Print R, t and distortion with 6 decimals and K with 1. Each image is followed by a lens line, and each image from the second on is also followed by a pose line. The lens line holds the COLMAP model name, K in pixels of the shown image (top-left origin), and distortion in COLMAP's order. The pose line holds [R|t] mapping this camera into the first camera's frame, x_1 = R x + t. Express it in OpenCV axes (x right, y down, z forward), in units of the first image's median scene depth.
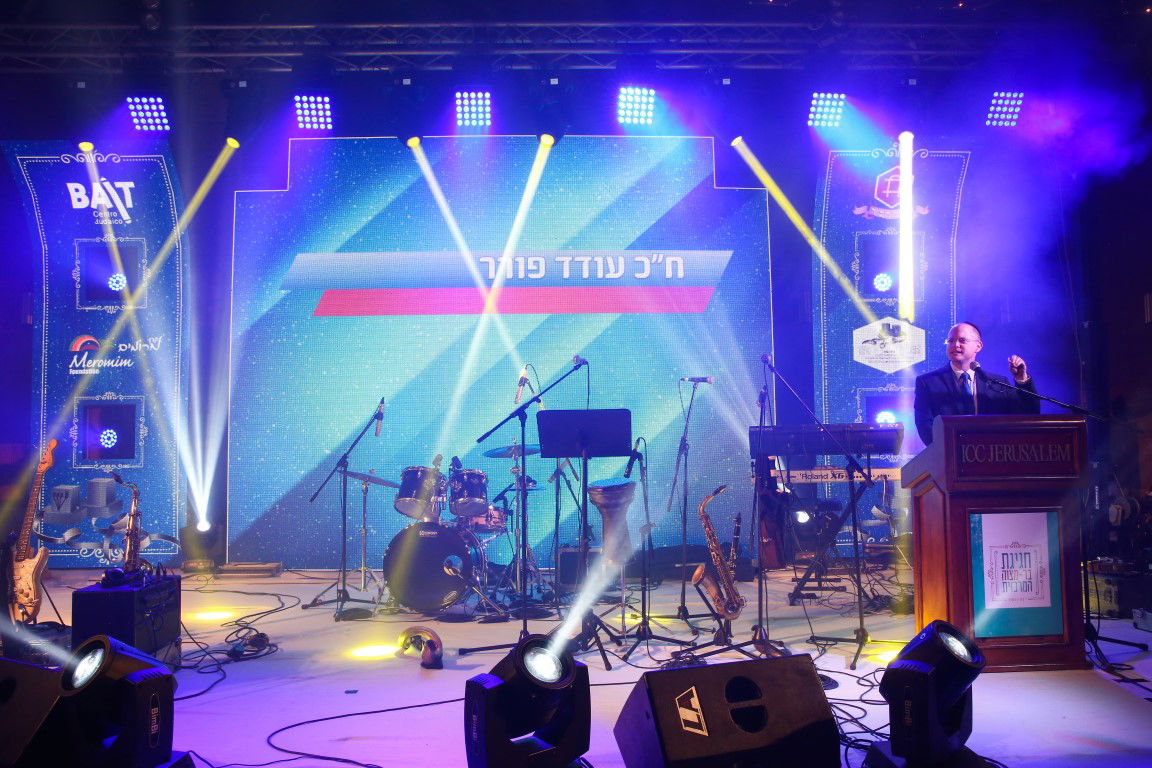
lens RADIAL K [[790.9, 0, 624.4], [0, 790.9, 399.8], [0, 0, 1]] dist [-0.075194, 0.049260]
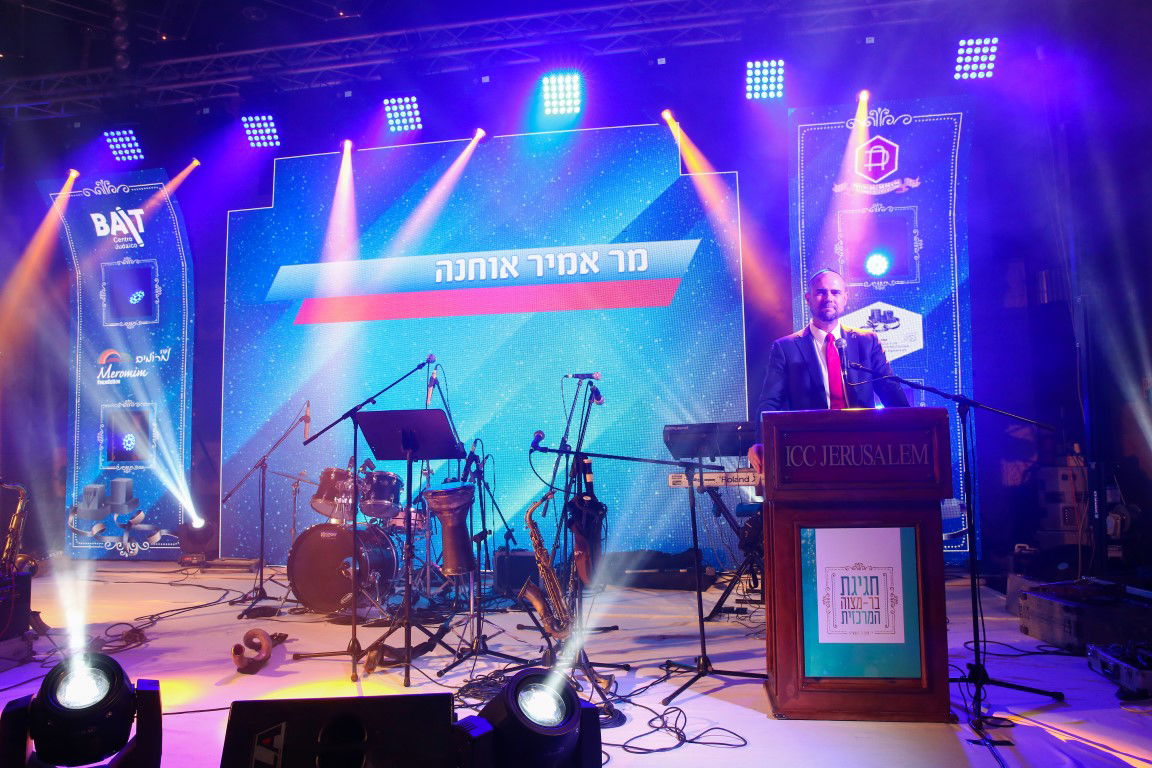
lens RADIAL K [[790.9, 0, 583.6], [0, 790.9, 382.4], [0, 0, 1]] dist [-0.075194, 0.049260]
pose [[0.976578, -0.020071, -0.214226, 0.262219], [0.014594, 0.999526, -0.027117, 0.005704], [0.214668, 0.023355, 0.976408, 0.076989]]
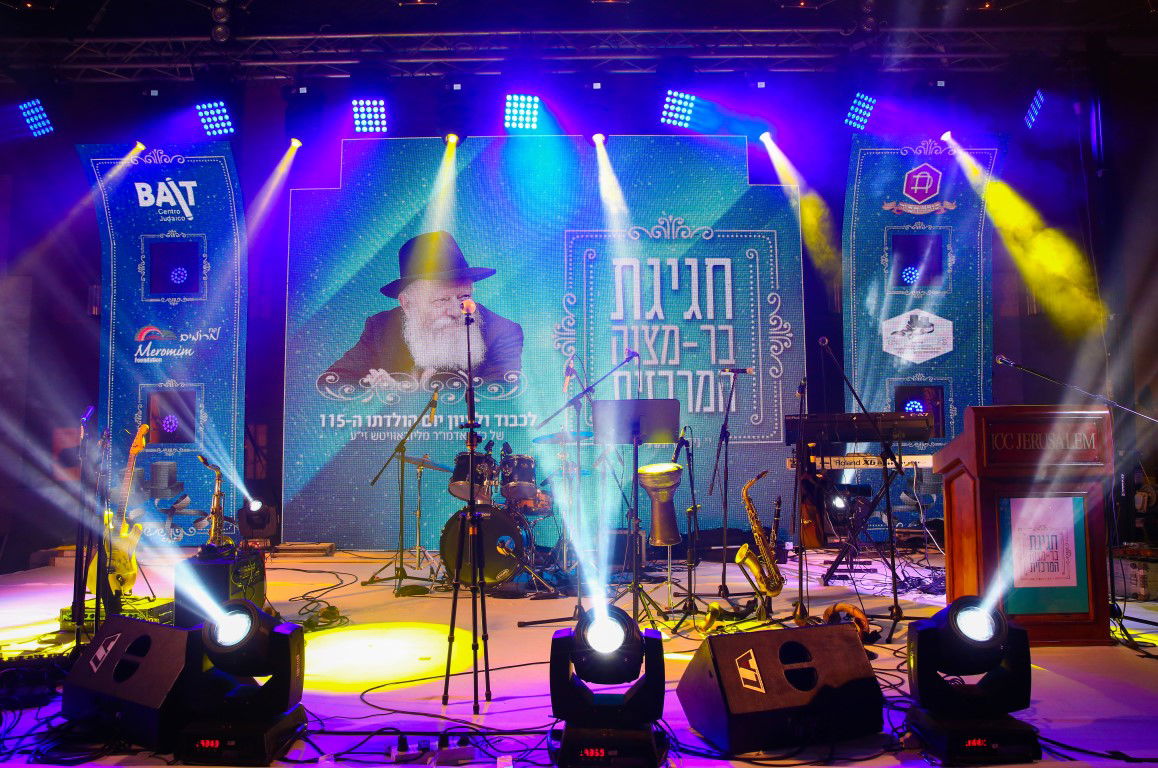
lens RADIAL K [[795.0, 0, 618.3], [0, 795.0, 378.4], [0, 0, 1]] dist [-0.075194, 0.049260]
pose [[0.999512, 0.002350, -0.031161, -0.029907], [-0.002662, 0.999947, -0.009978, -0.003670], [0.031136, 0.010056, 0.999465, -0.058112]]
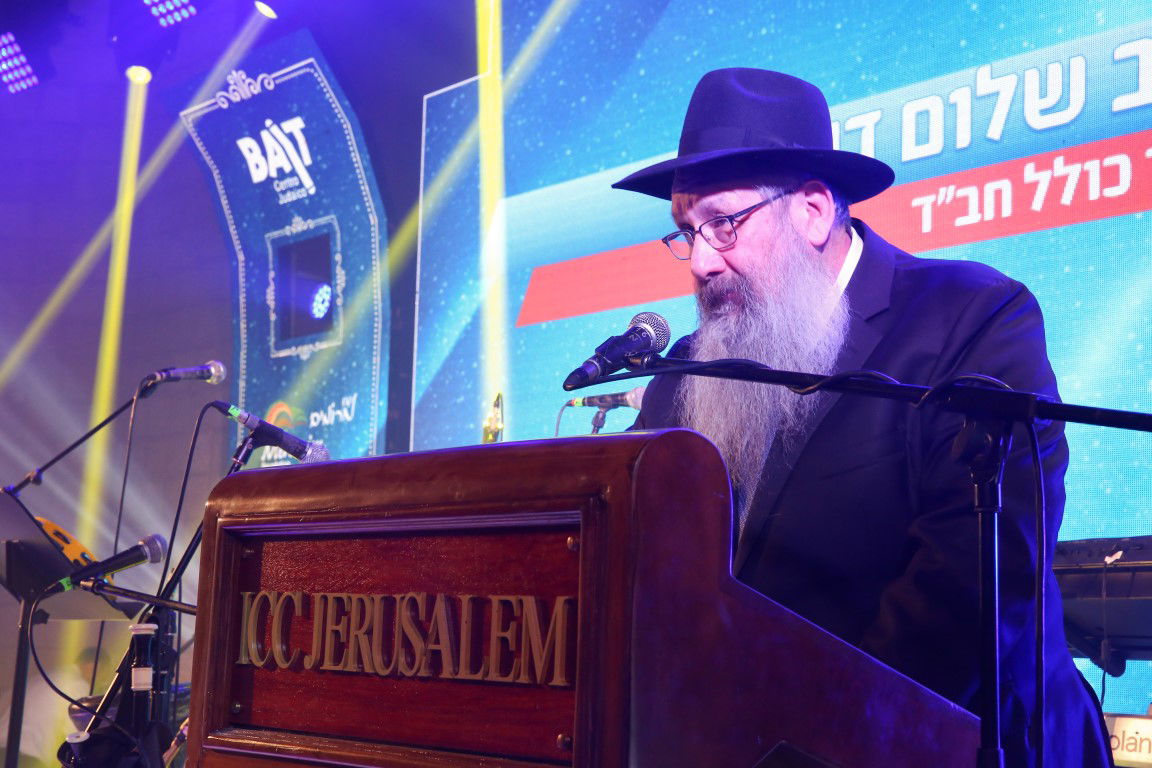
lens RADIAL K [[1798.6, 0, 569.9], [0, 1798.6, 387.8], [0, 0, 1]] dist [0.149465, 0.000000]
pose [[0.600624, -0.075641, -0.795946, 0.612672], [0.010493, 0.996175, -0.086751, 0.029227], [0.799463, 0.043753, 0.599120, 0.485754]]
